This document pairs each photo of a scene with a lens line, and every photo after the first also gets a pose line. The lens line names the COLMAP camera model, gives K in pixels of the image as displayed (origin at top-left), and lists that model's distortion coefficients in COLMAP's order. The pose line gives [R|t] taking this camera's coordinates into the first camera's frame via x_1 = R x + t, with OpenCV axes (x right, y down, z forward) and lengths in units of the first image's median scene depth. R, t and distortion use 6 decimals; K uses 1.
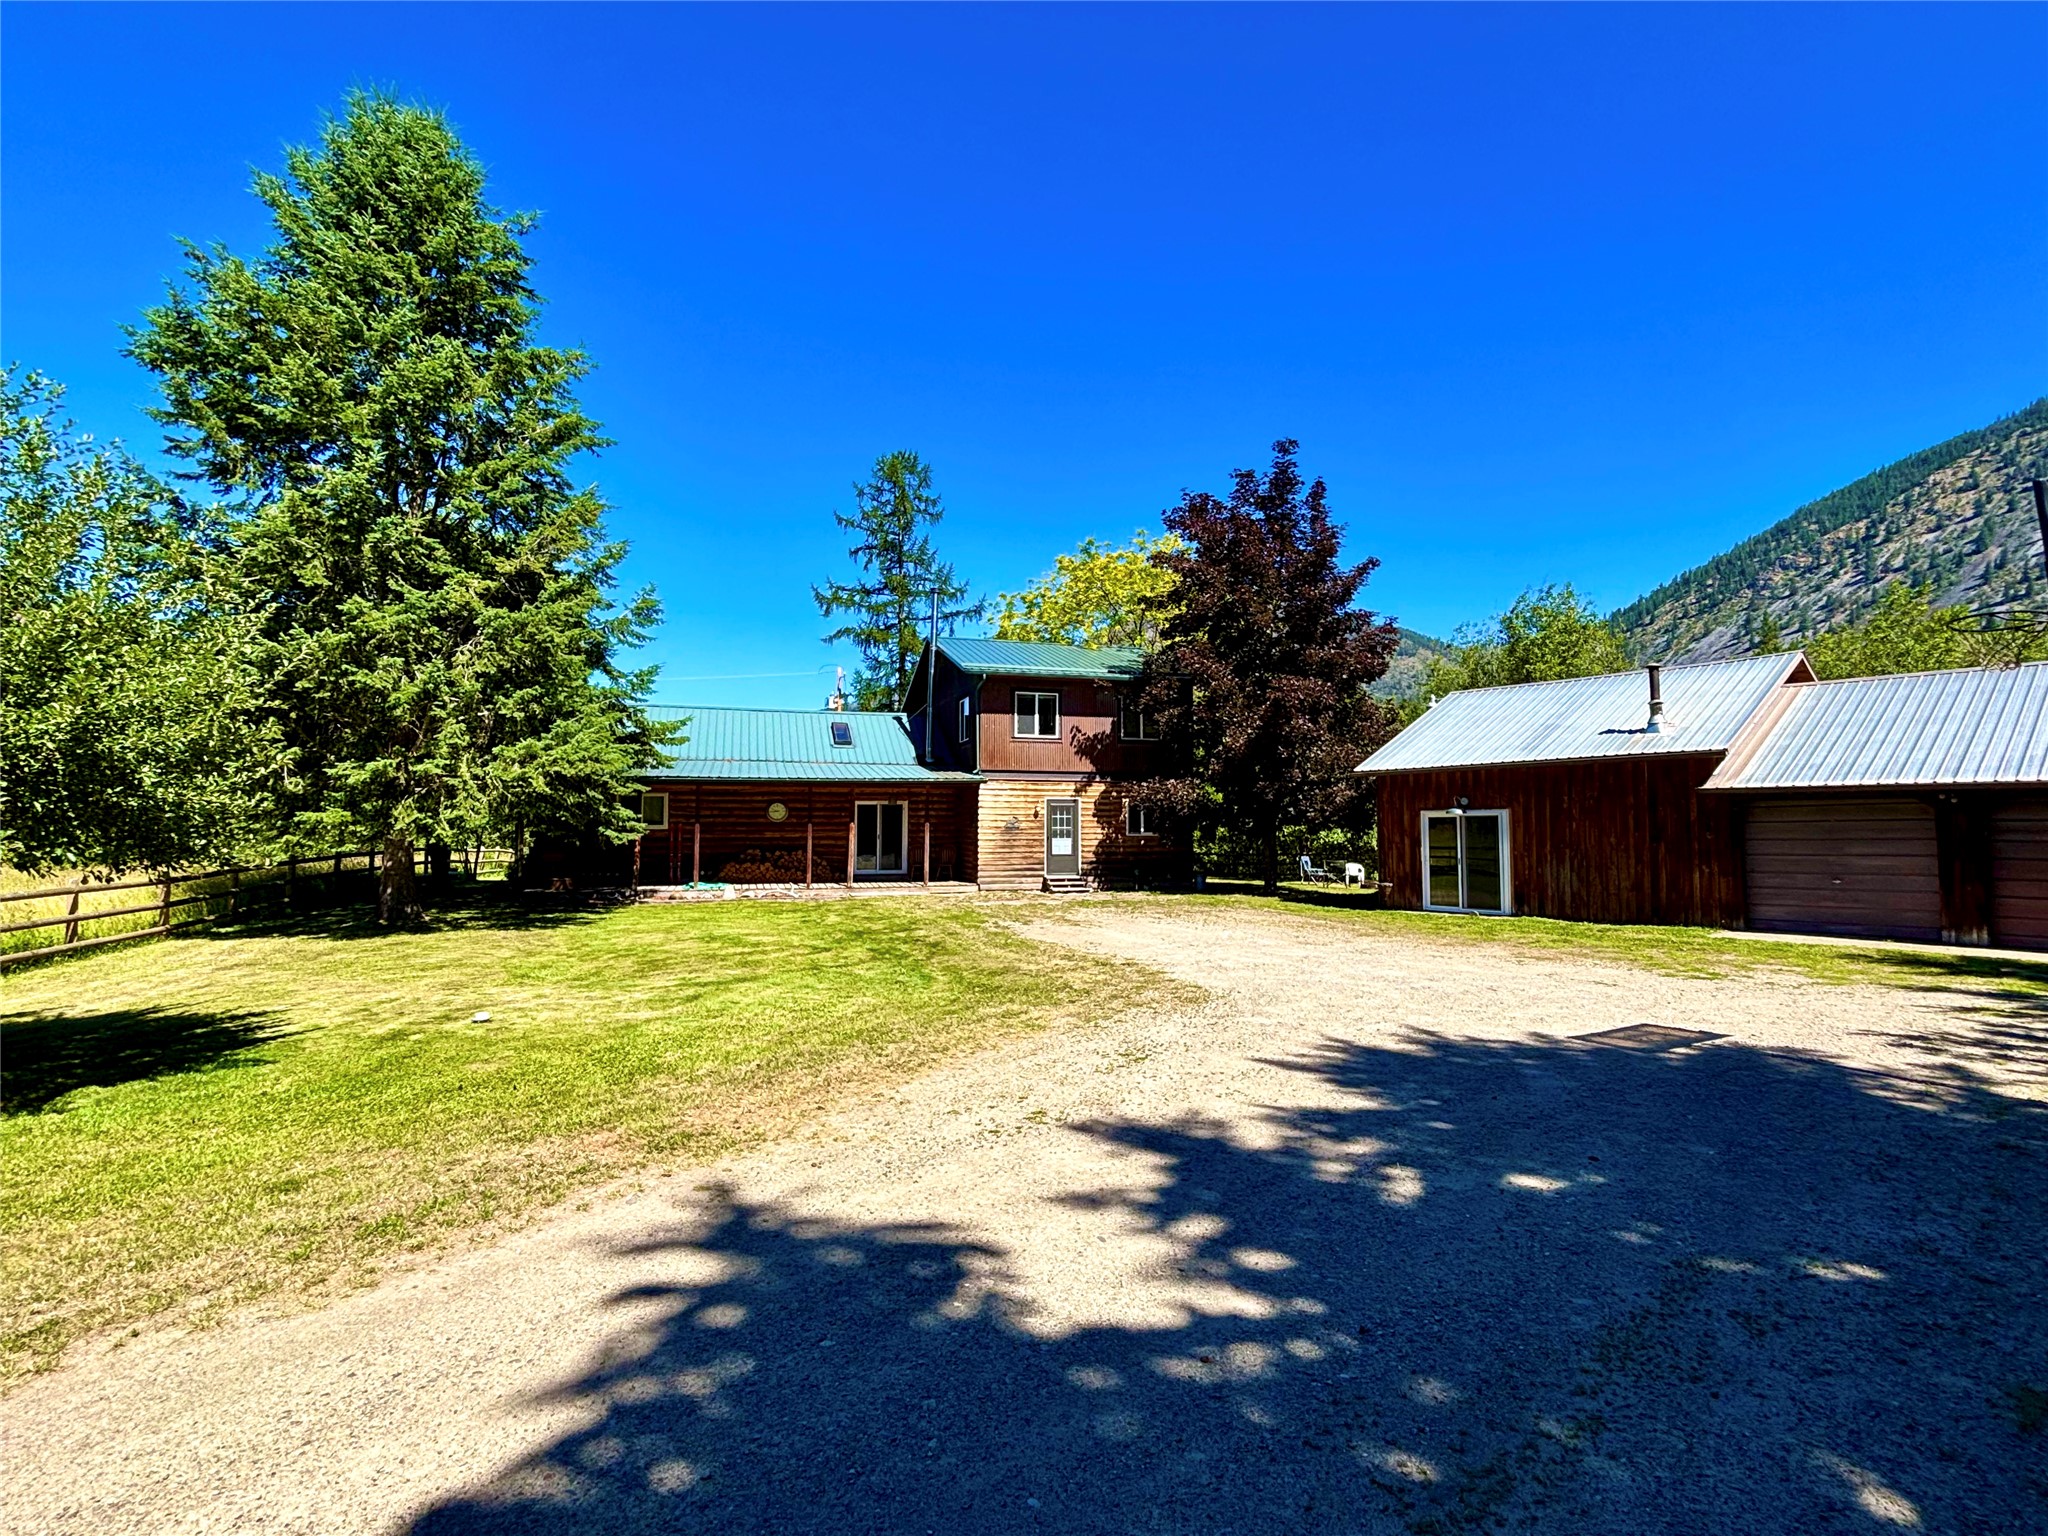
lens RADIAL K [[968.7, 0, 1030.1], [0, 968.7, 792.0], [0, 0, 1]] dist [-0.004756, -0.000771]
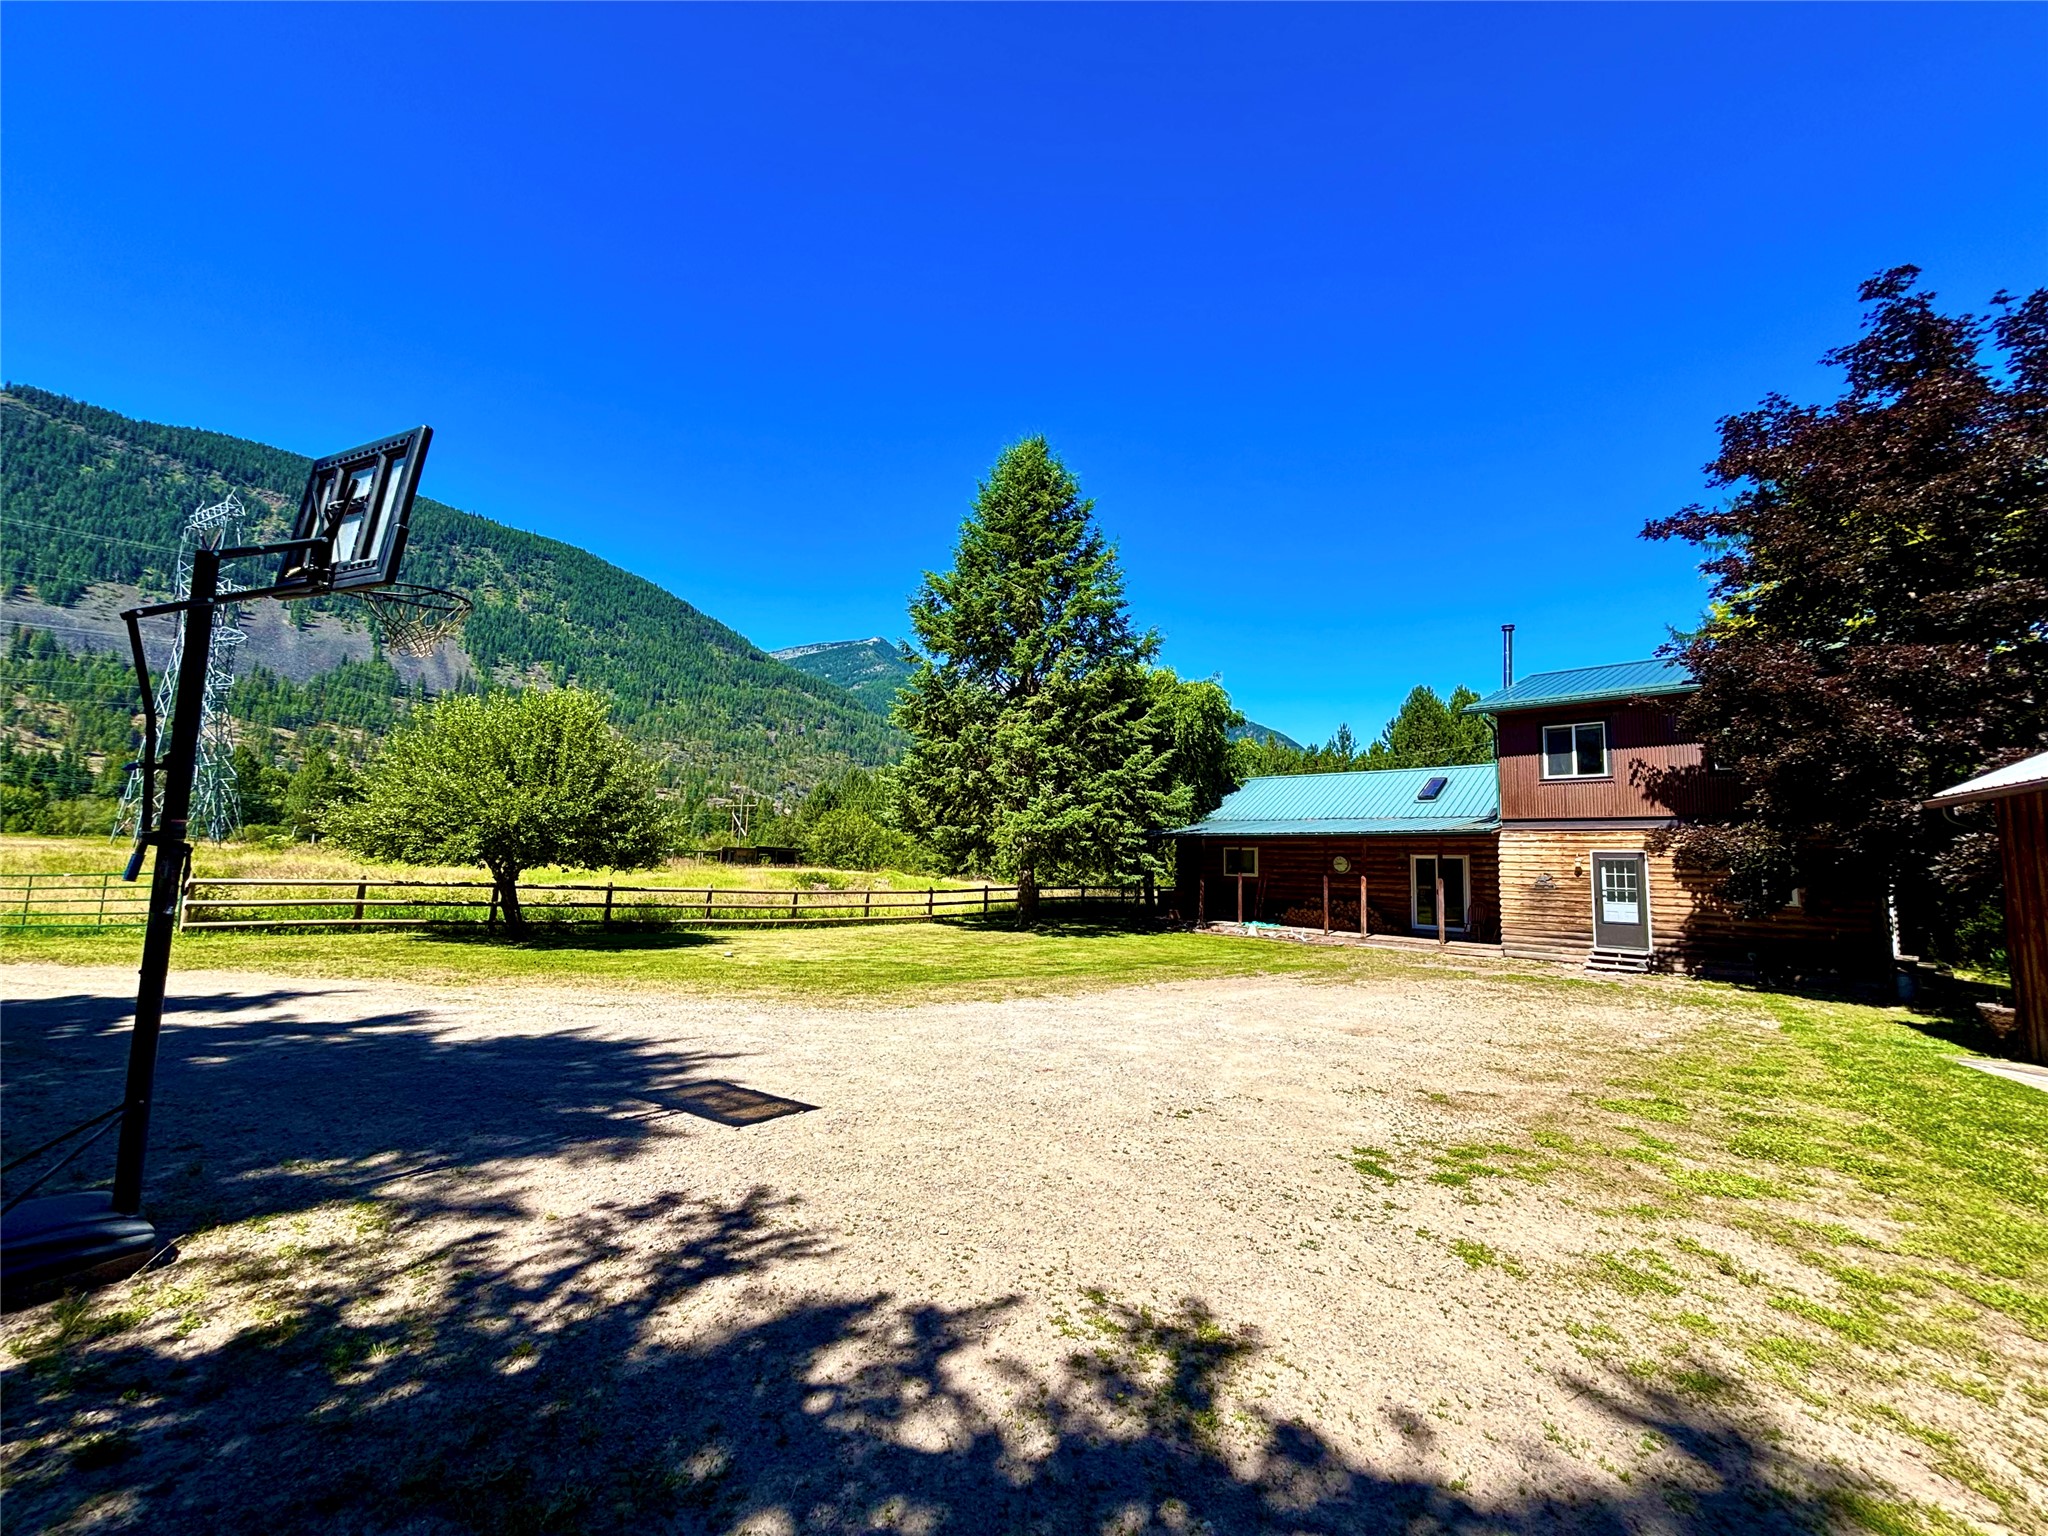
lens RADIAL K [[816.6, 0, 1027.1], [0, 816.6, 775.3], [0, 0, 1]] dist [0.000588, -0.001575]
pose [[0.448978, -0.087129, -0.889285, 0.420197], [-0.002327, 0.995117, -0.098673, 0.011711], [0.893540, 0.046371, 0.446583, 0.262336]]
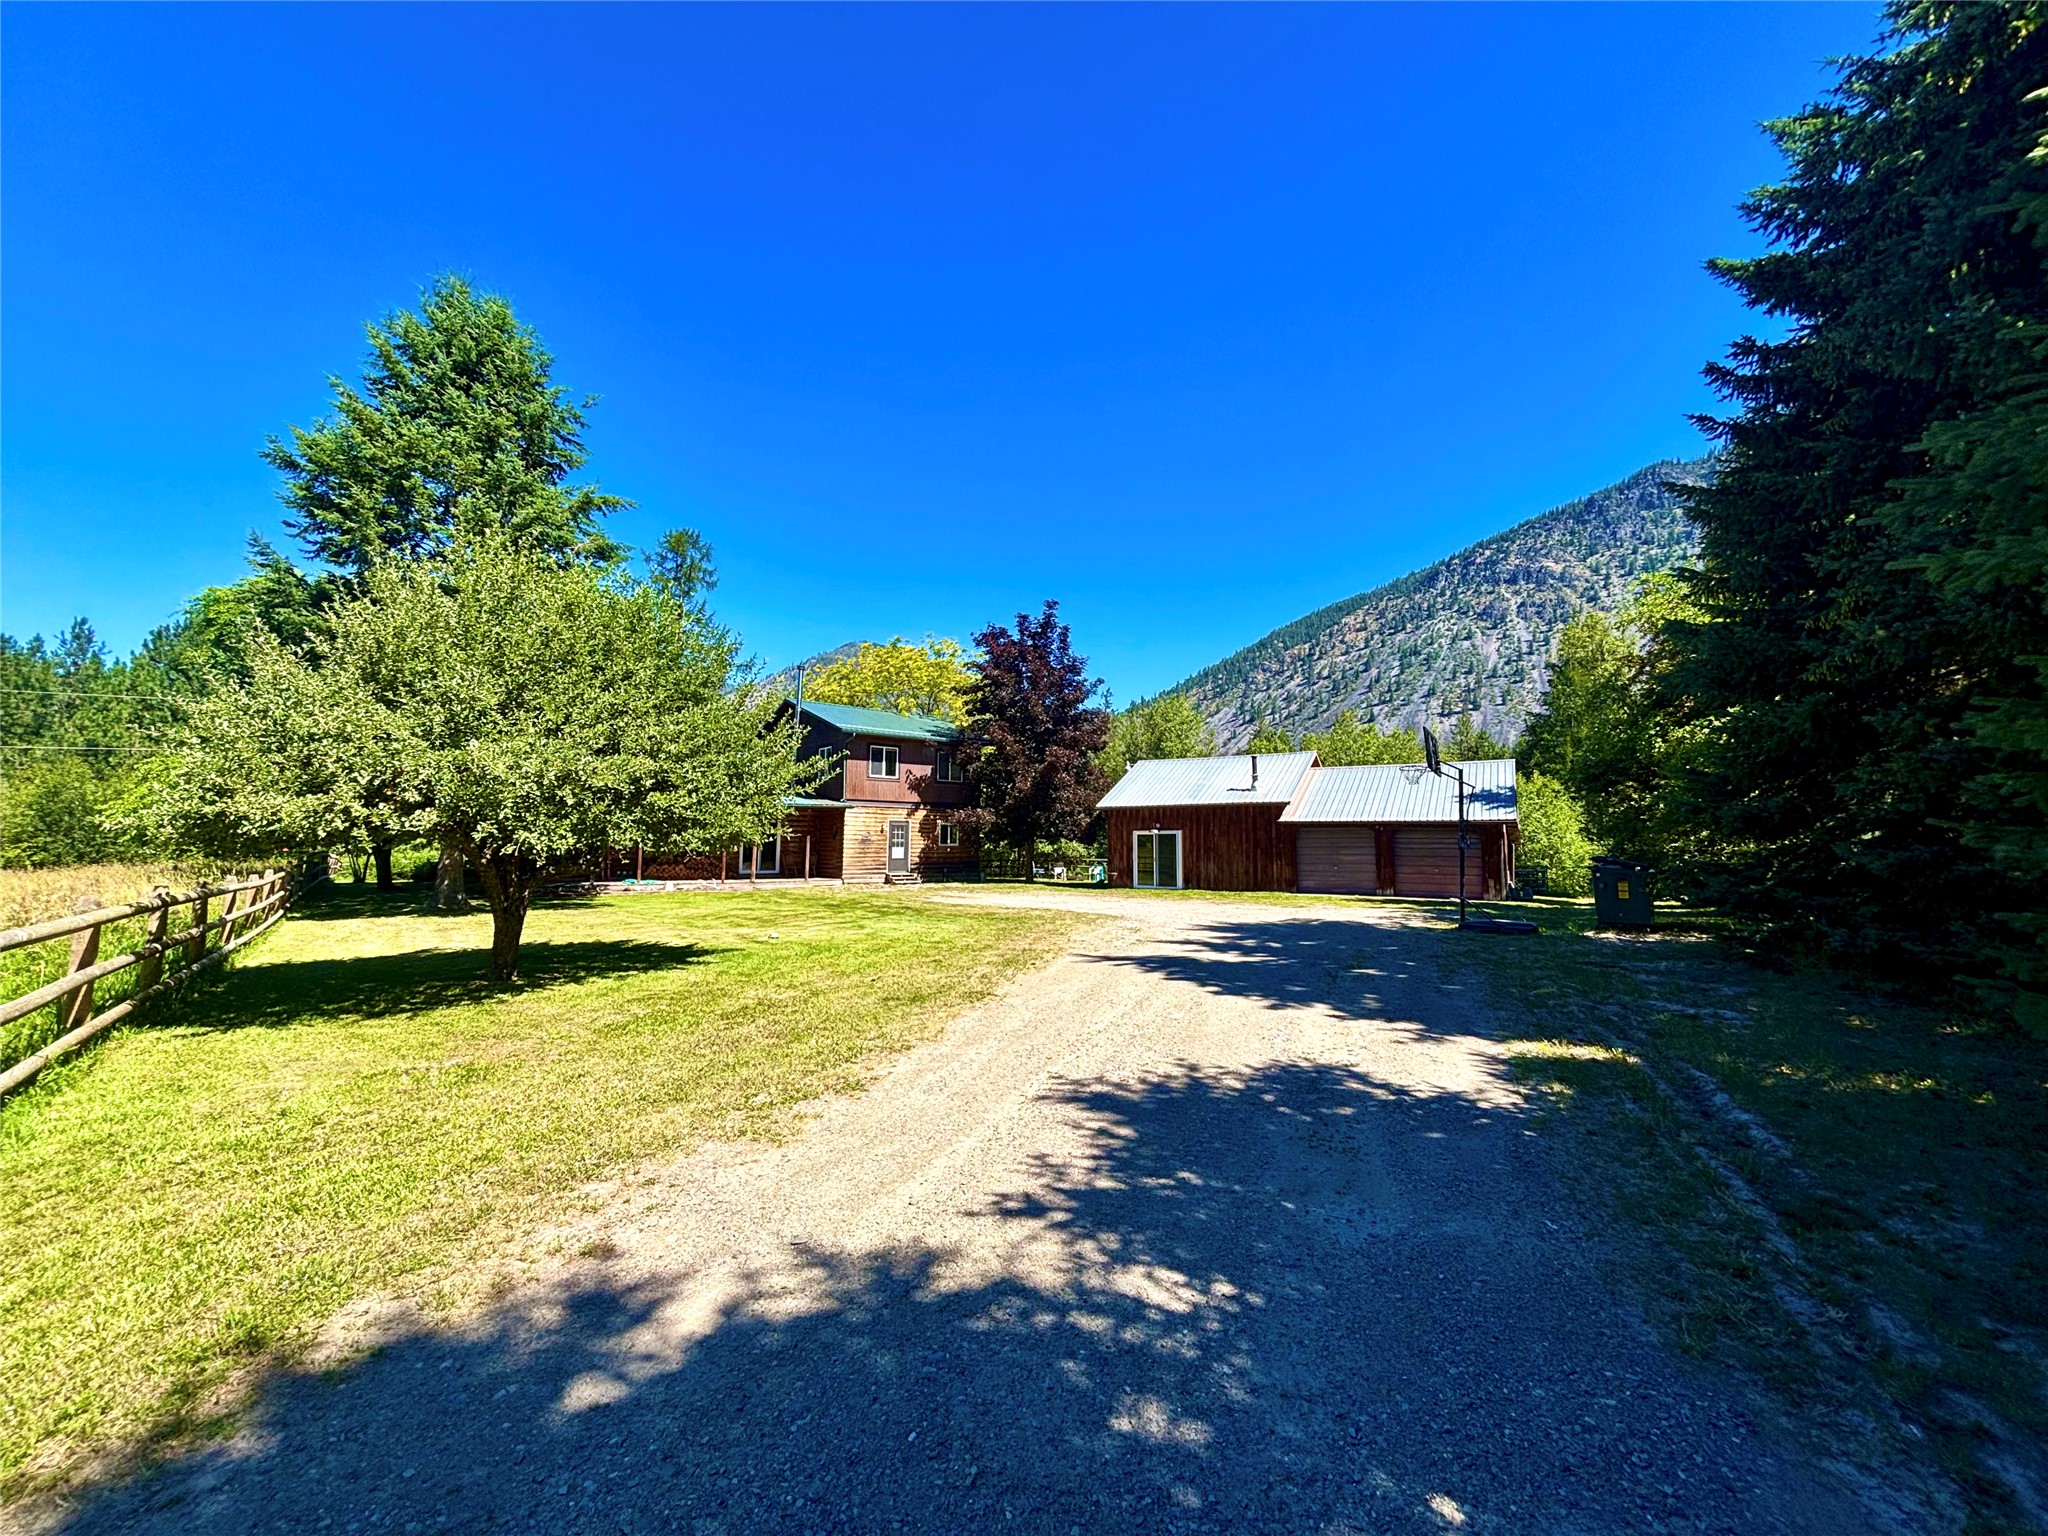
lens RADIAL K [[816.6, 0, 1031.3], [0, 816.6, 773.1], [0, 0, 1]] dist [0.000588, -0.001575]
pose [[0.925262, 0.039864, 0.377227, -0.251133], [-0.020235, 0.998234, -0.055857, 0.001047], [-0.378788, 0.044049, 0.924435, -0.219254]]
